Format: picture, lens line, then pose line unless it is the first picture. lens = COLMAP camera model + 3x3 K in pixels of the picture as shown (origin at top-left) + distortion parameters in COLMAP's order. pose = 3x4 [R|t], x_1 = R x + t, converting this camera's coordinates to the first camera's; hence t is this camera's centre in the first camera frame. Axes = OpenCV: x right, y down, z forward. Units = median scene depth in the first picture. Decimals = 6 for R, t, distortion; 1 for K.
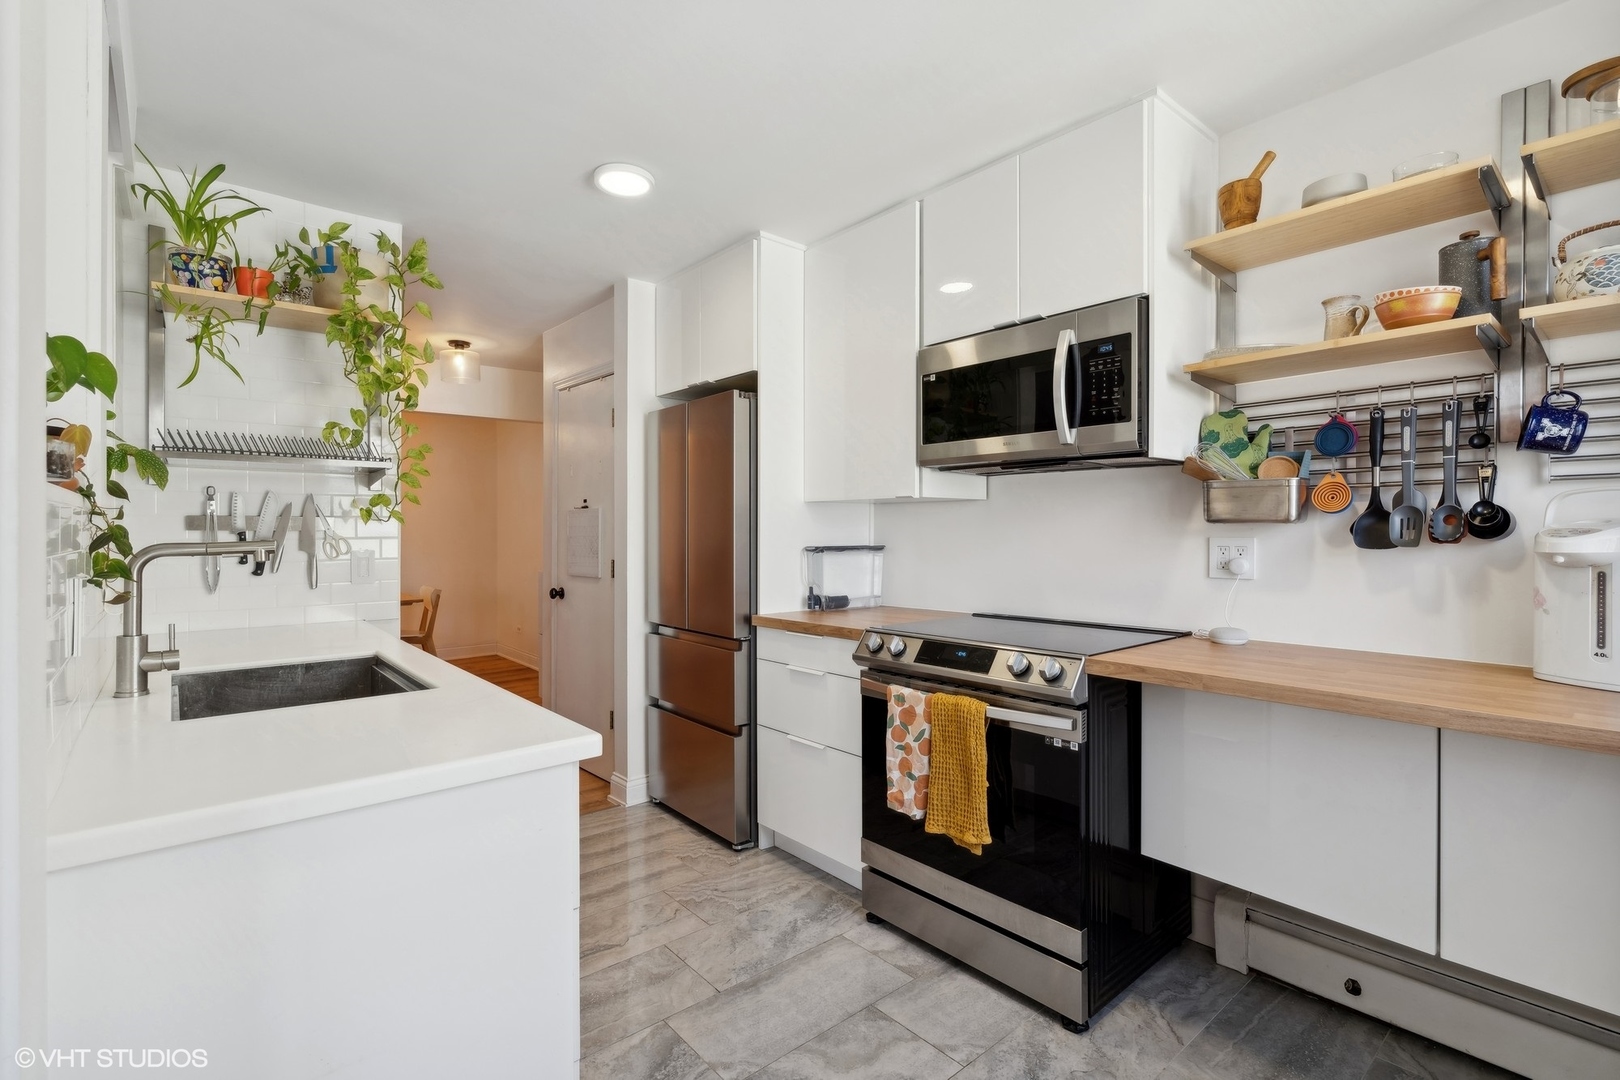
lens RADIAL K [[745.1, 0, 809.0], [0, 745.1, 532.7], [0, 0, 1]] dist [-0.001824, -0.000502]
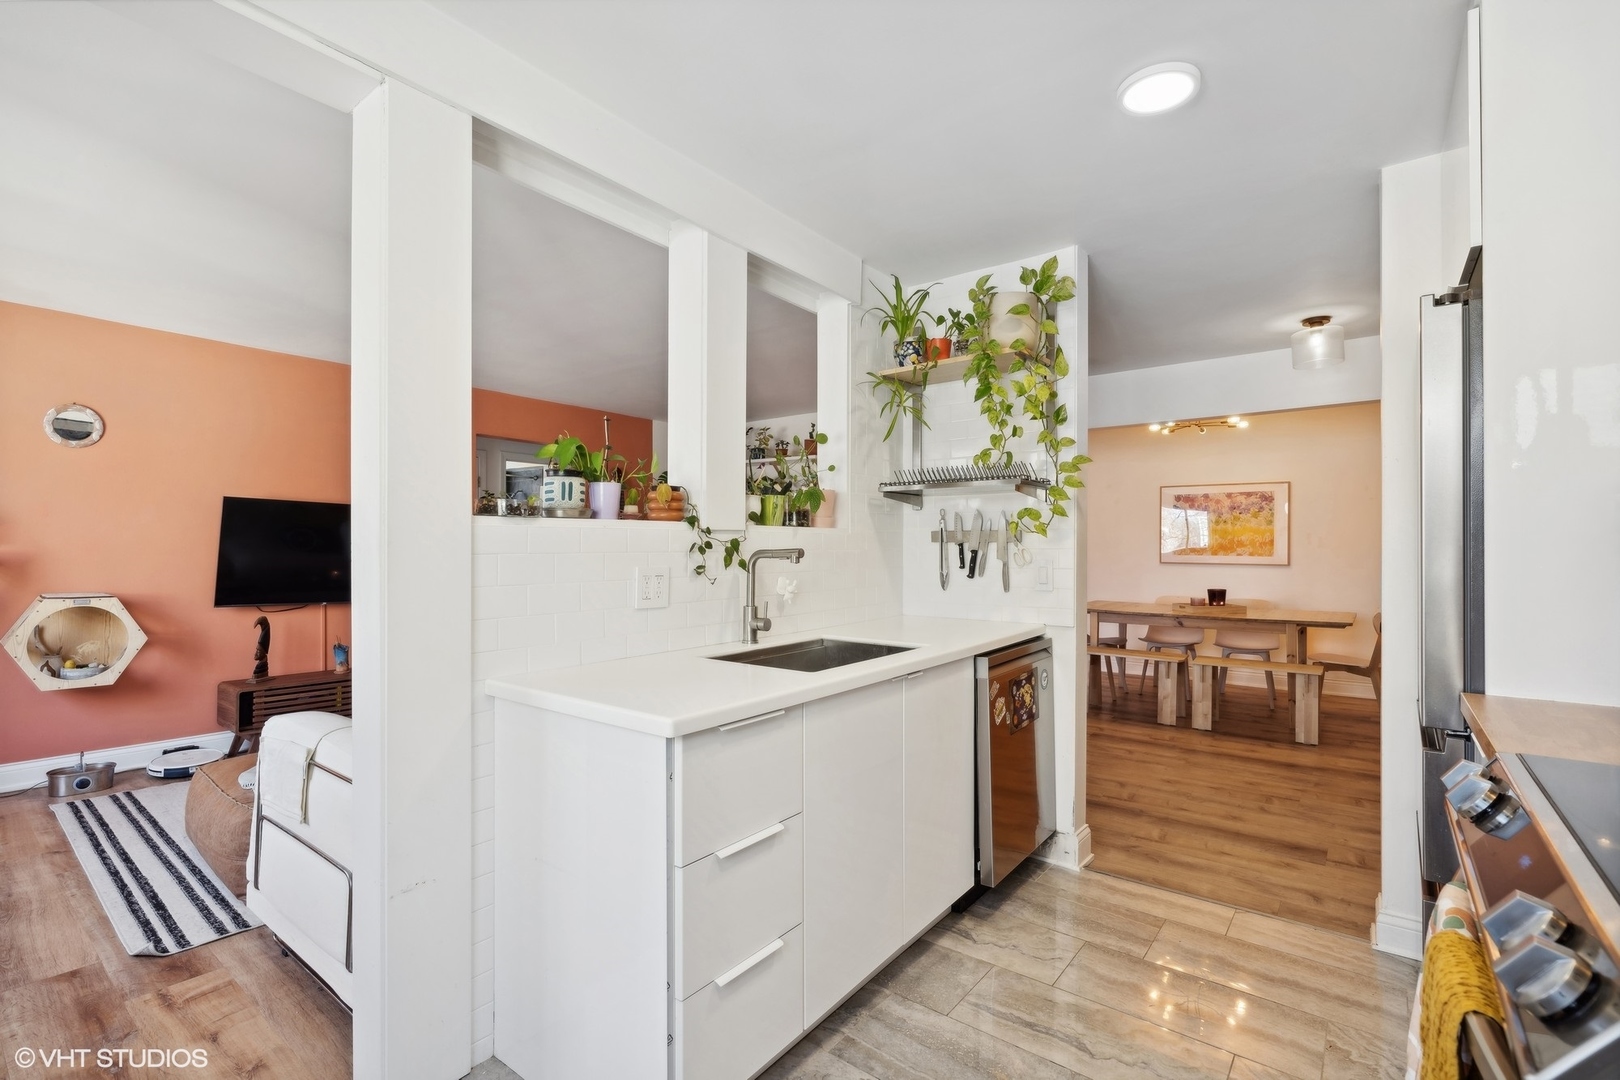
lens RADIAL K [[732.1, 0, 802.8], [0, 732.1, 538.5], [0, 0, 1]] dist [-0.002365, -0.000552]
pose [[0.194346, -0.007098, -0.980907, 0.478822], [-0.001168, 0.999971, -0.007467, 0.001202], [0.980932, 0.002597, 0.194332, 0.555527]]
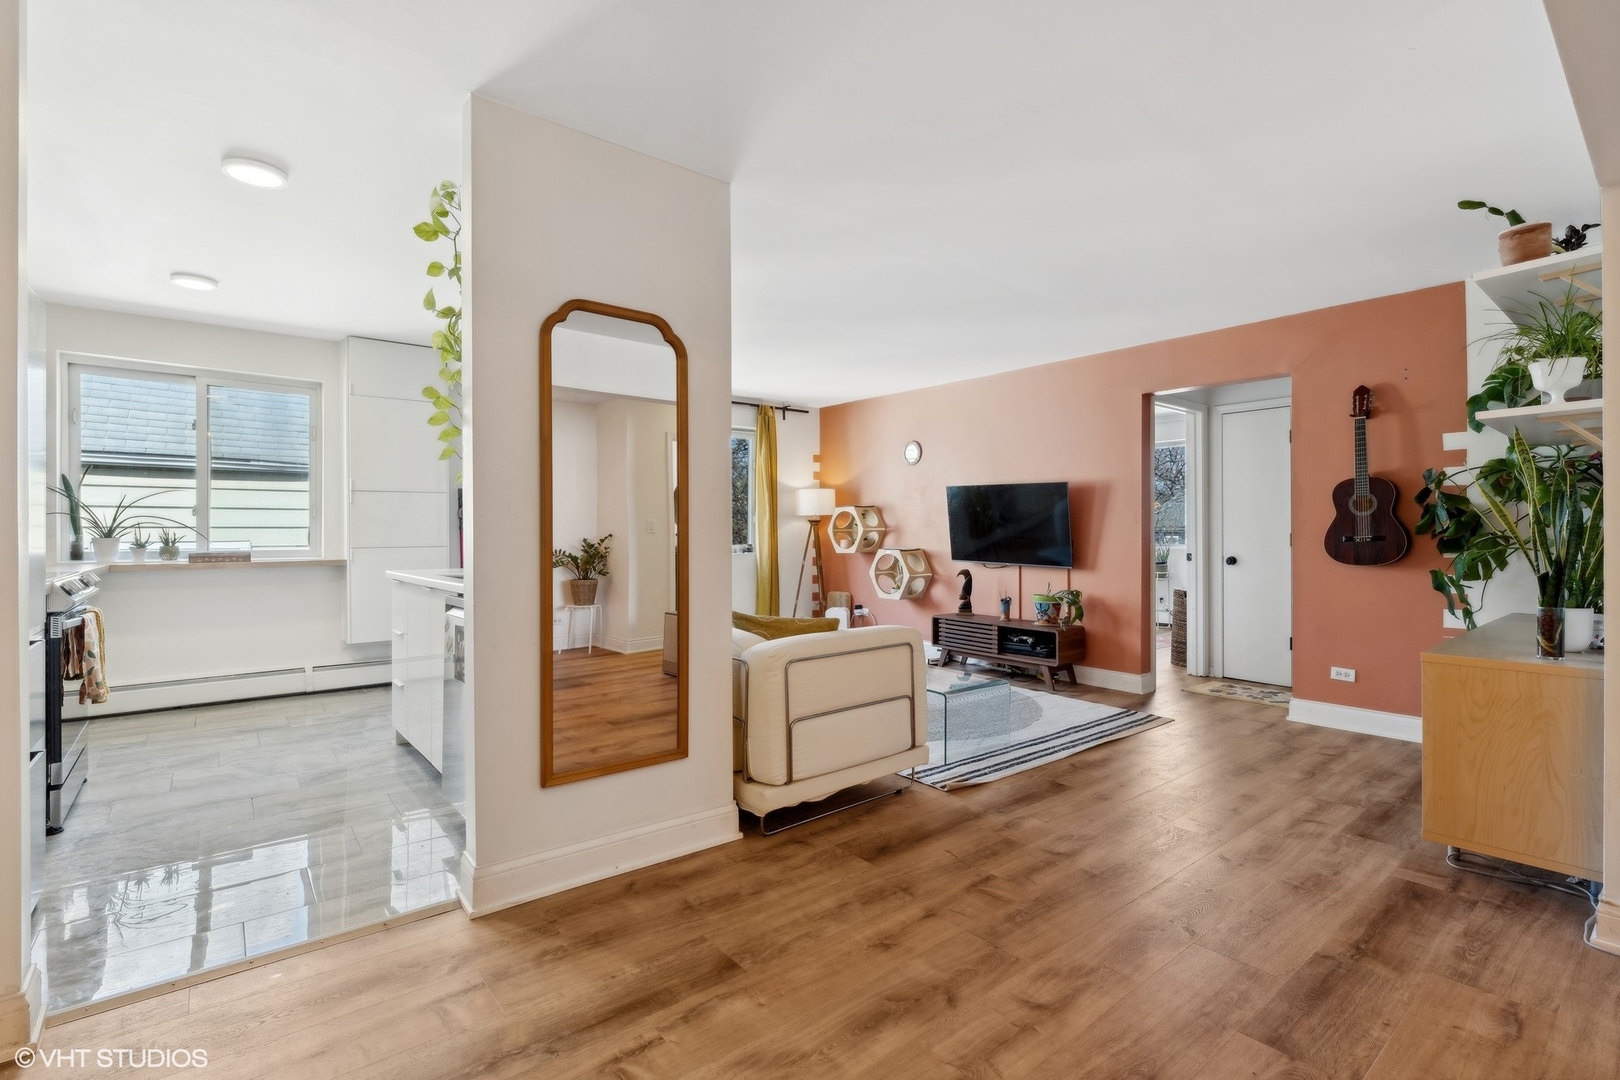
lens RADIAL K [[732.1, 0, 802.8], [0, 732.1, 538.5], [0, 0, 1]] dist [-0.002365, -0.000552]
pose [[-0.999400, 0.000442, 0.034623, -1.230291], [0.000512, 0.999998, 0.002004, 0.076319], [-0.034622, 0.002021, -0.999398, 2.314279]]
